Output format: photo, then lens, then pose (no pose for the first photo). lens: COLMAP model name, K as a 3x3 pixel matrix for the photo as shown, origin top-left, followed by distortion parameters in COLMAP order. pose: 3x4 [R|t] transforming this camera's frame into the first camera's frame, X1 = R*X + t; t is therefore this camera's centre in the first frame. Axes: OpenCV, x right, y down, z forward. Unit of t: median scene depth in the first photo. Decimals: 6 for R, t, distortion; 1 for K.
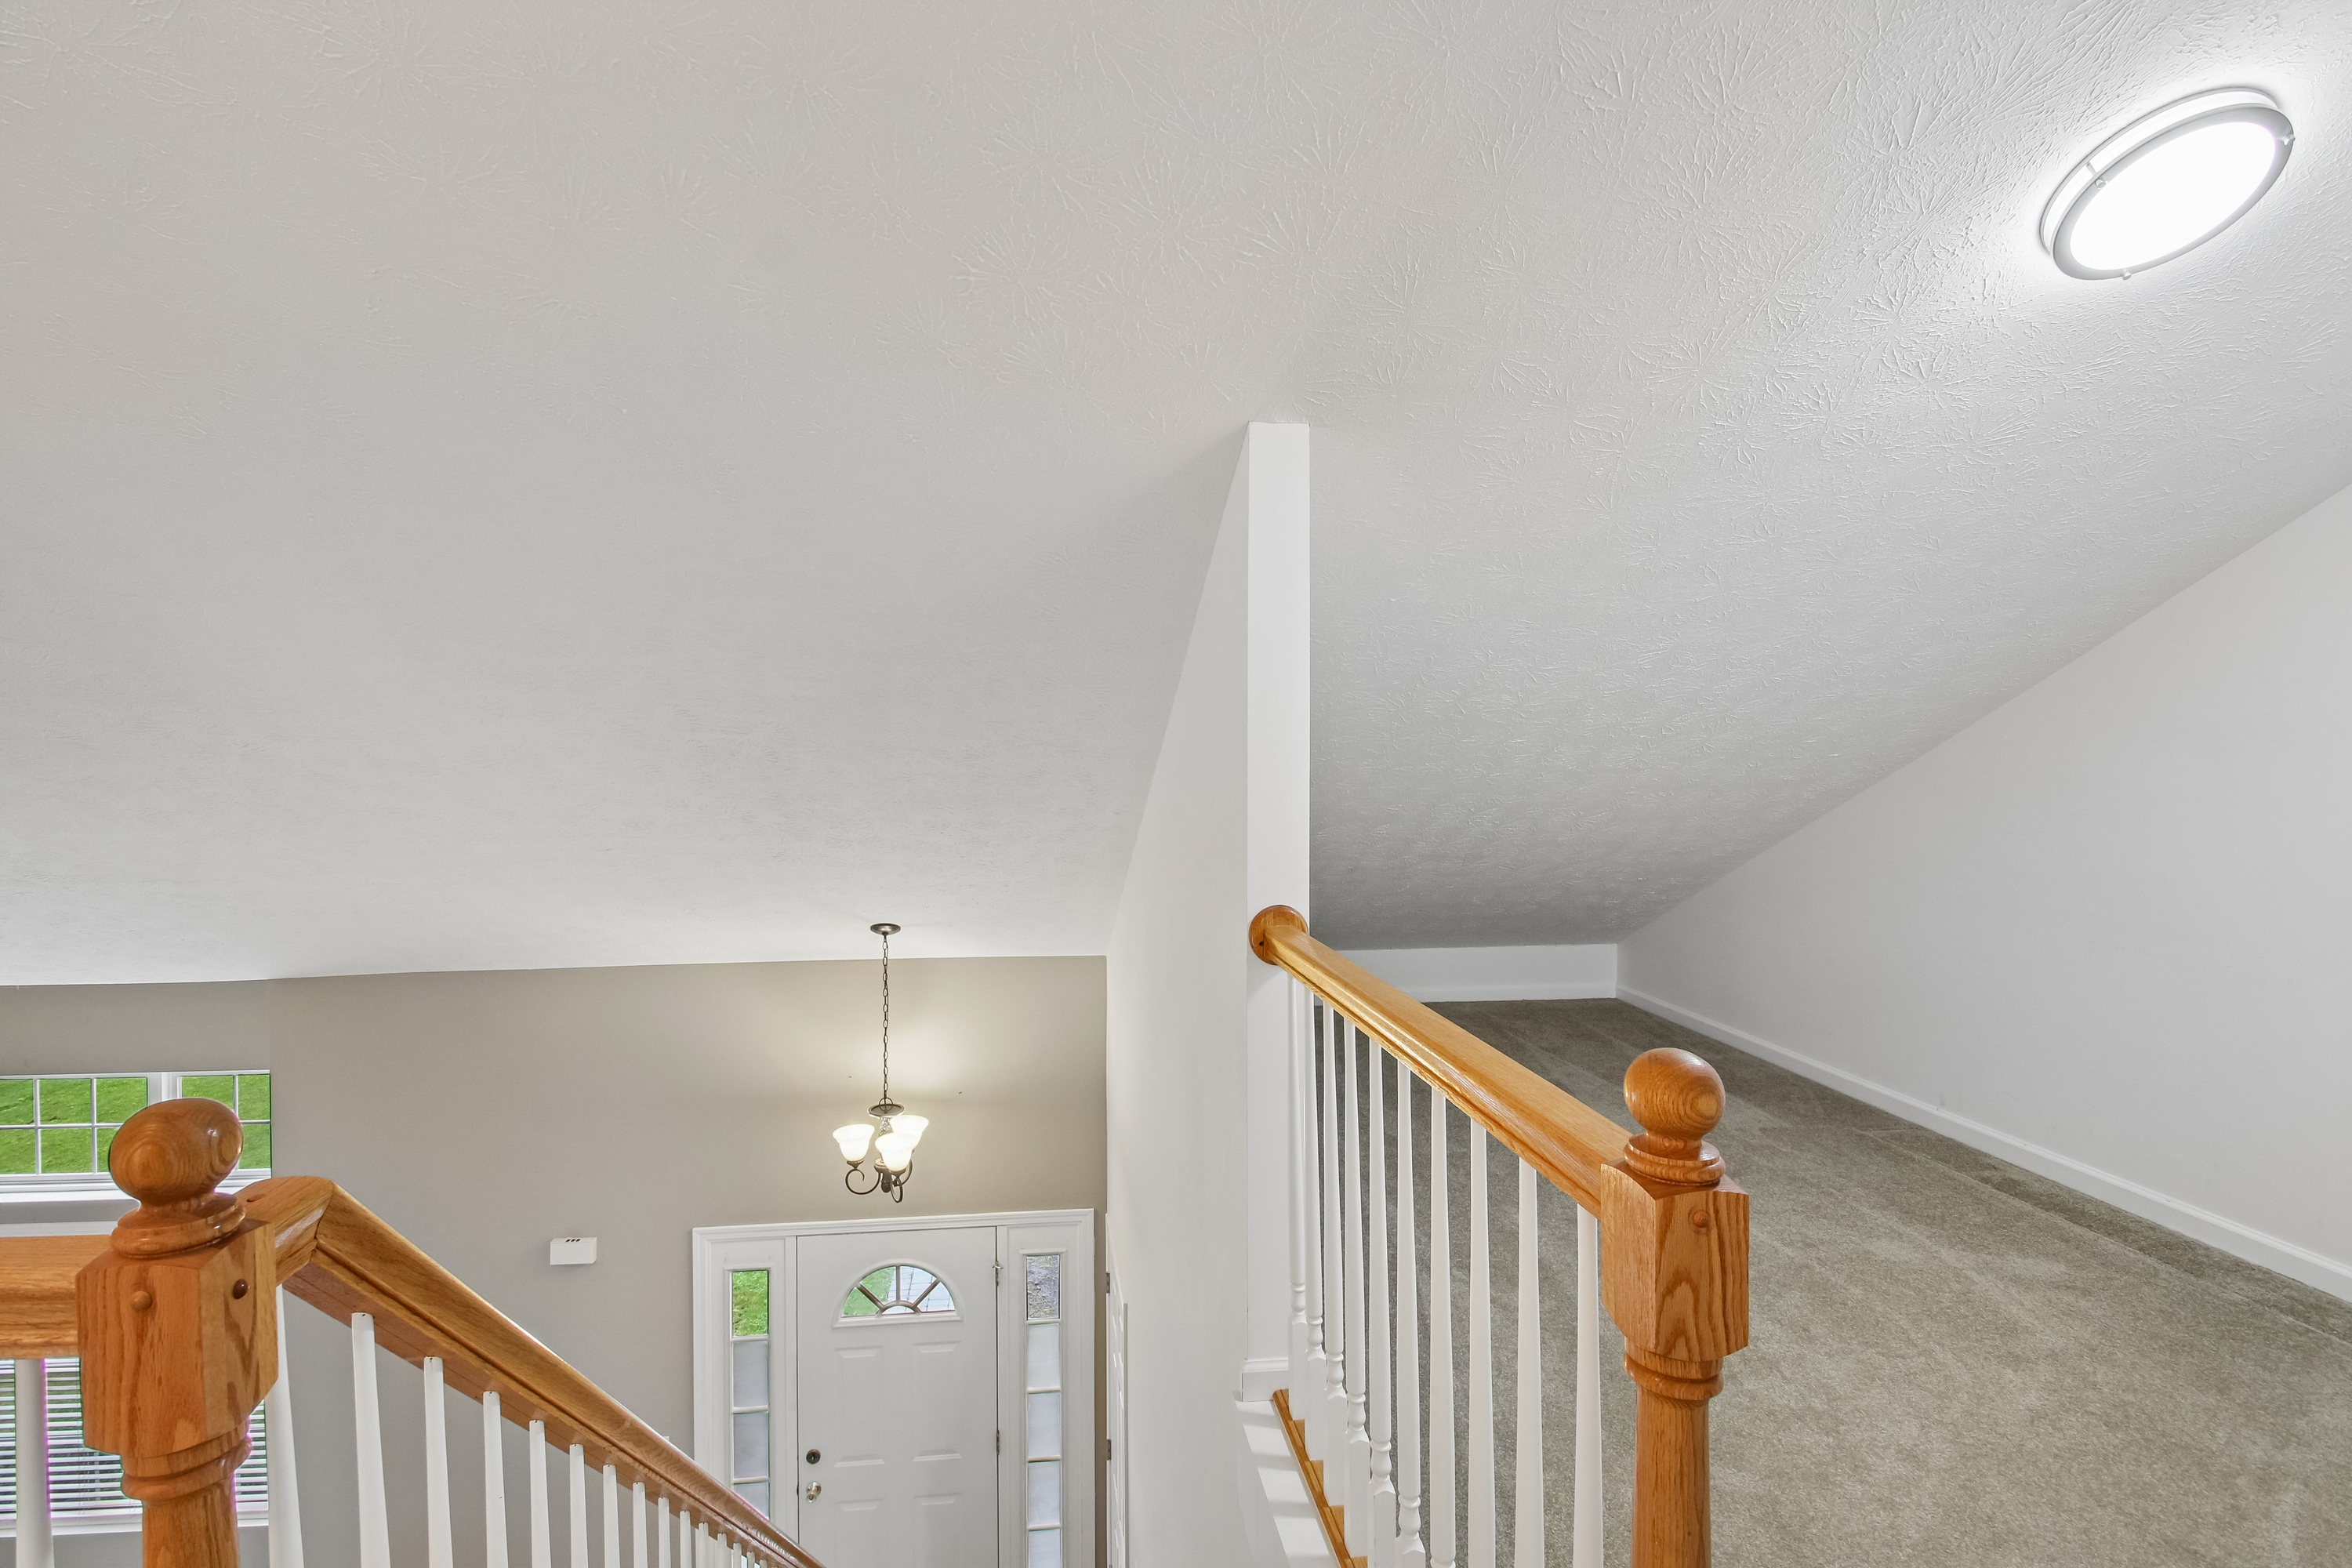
lens RADIAL K [[1087.4, 0, 1130.0], [0, 1087.4, 772.6], [0, 0, 1]] dist [0.028807, -0.015243]
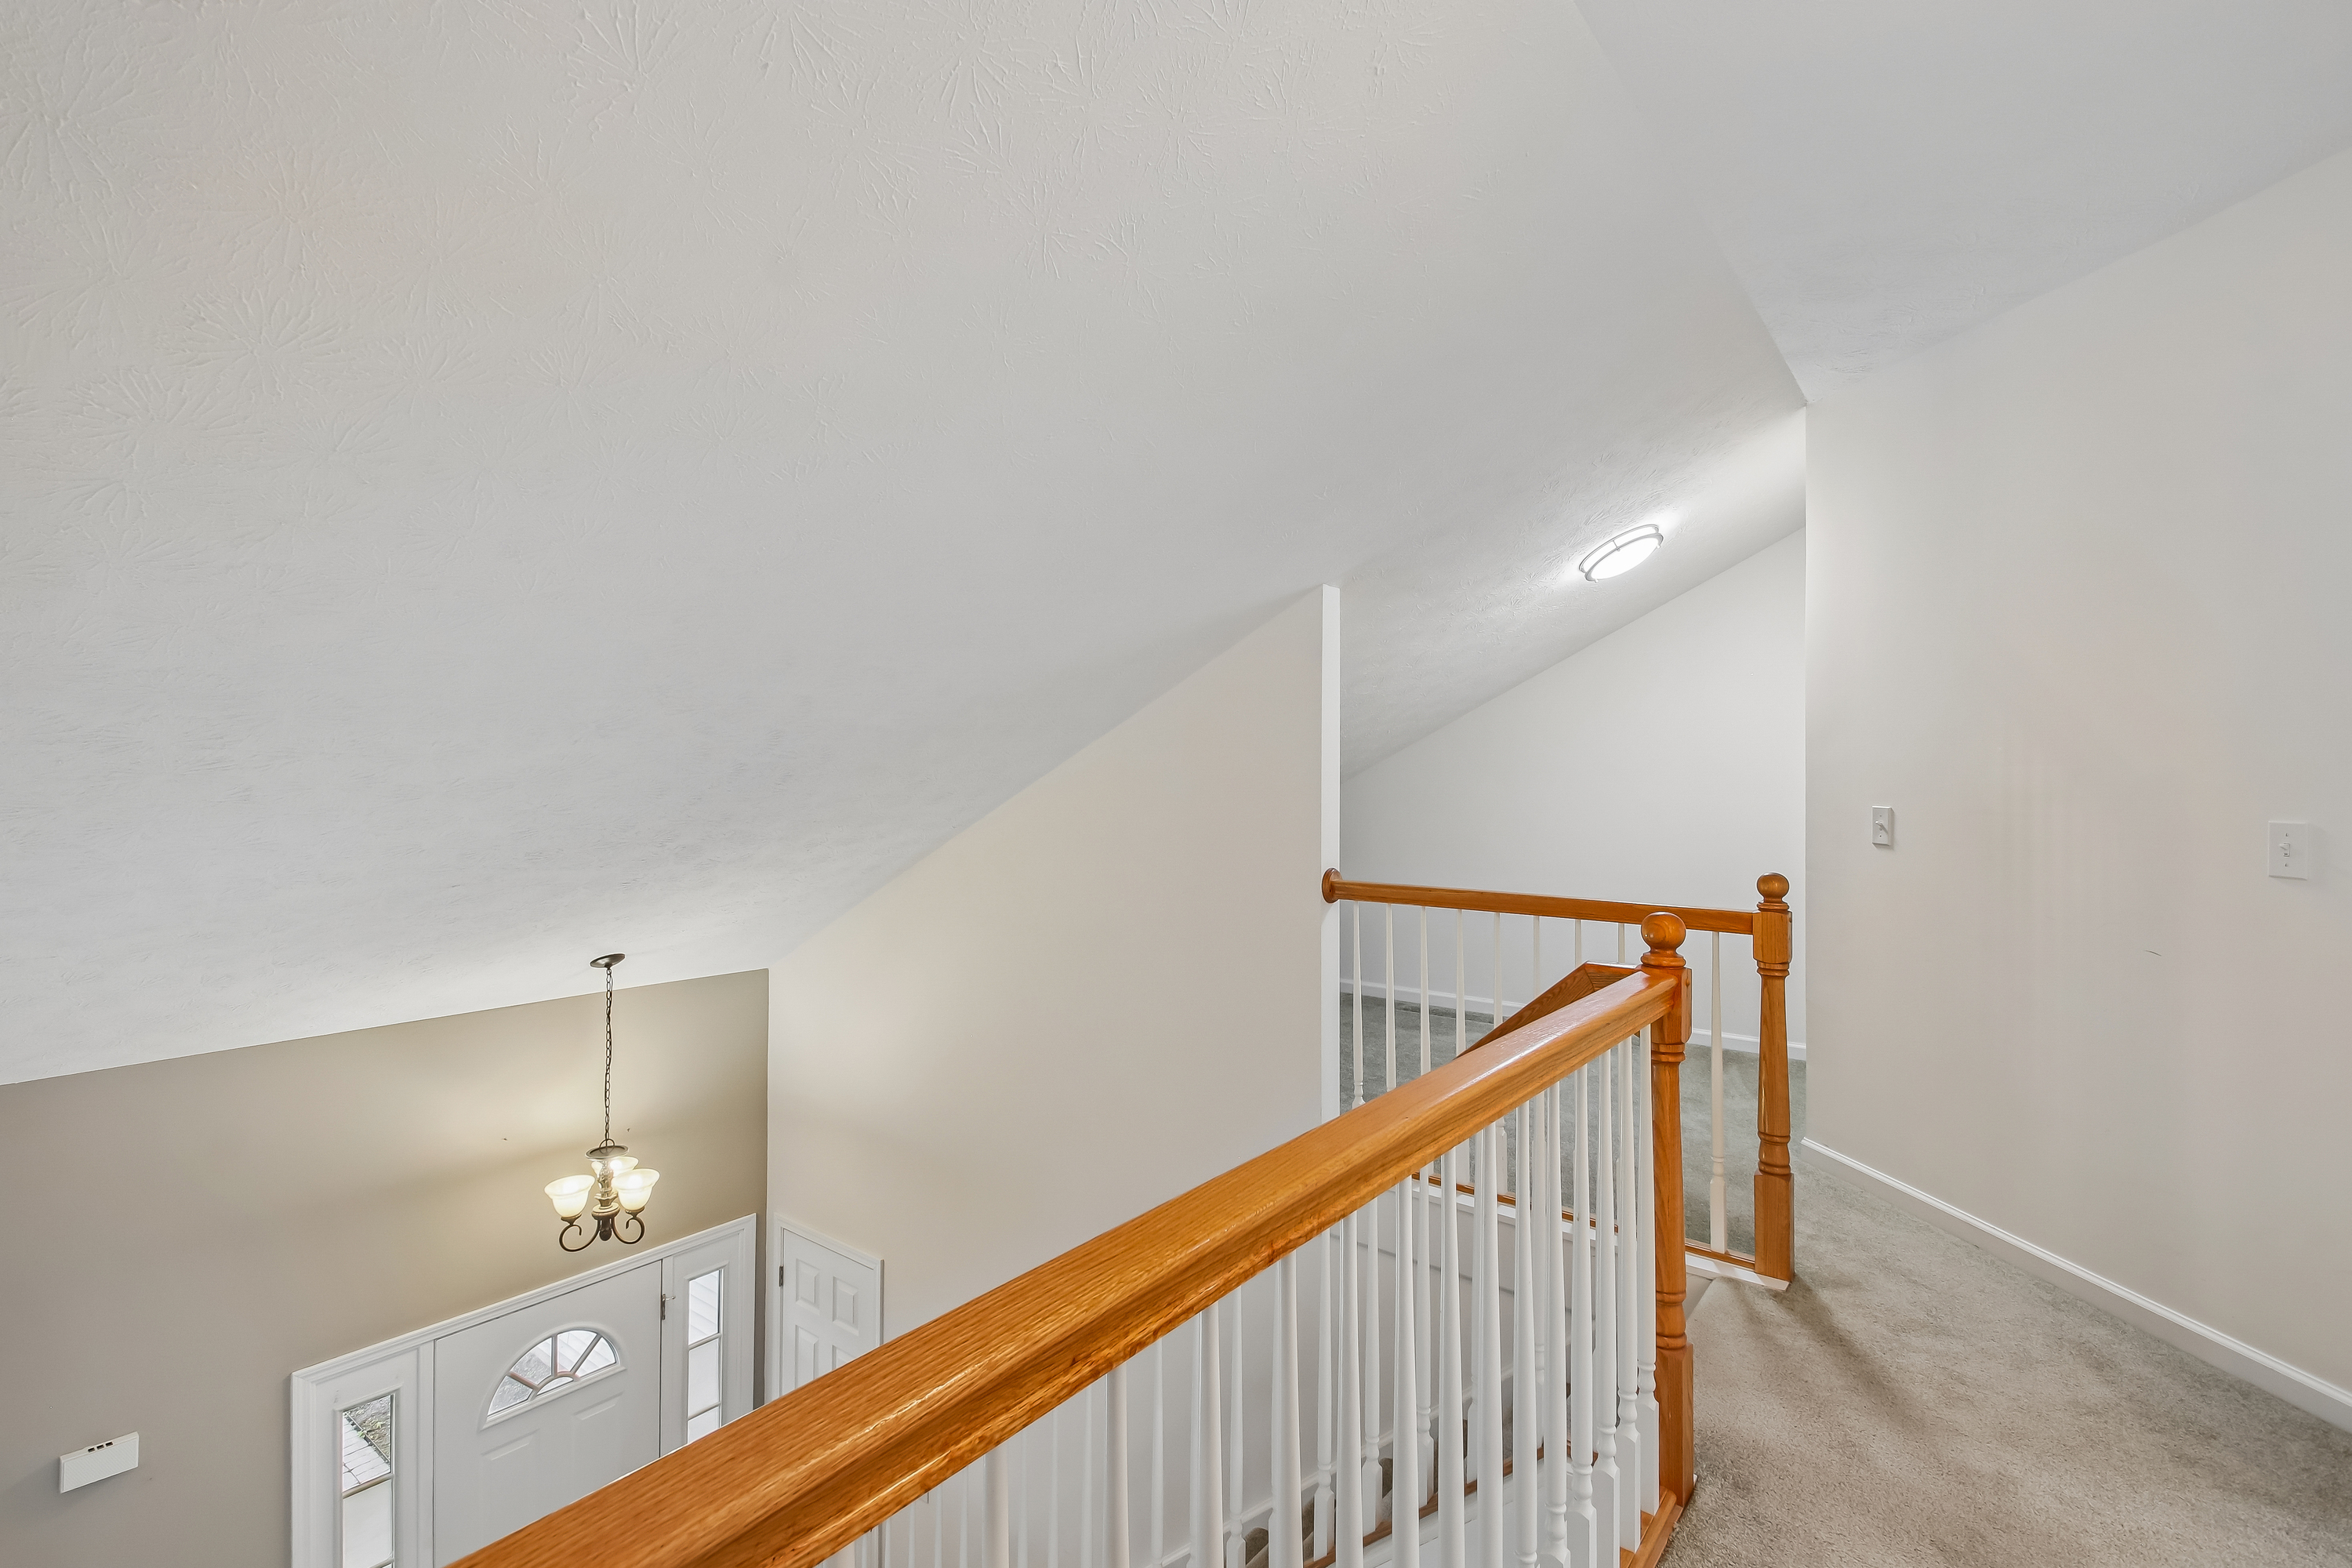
lens RADIAL K [[1087.4, 0, 1130.0], [0, 1087.4, 772.6], [0, 0, 1]] dist [0.028807, -0.015243]
pose [[0.718566, 0.003189, 0.695452, -0.535433], [0.006946, 0.999907, -0.011763, -0.004939], [-0.695424, 0.013283, 0.718477, 0.000525]]
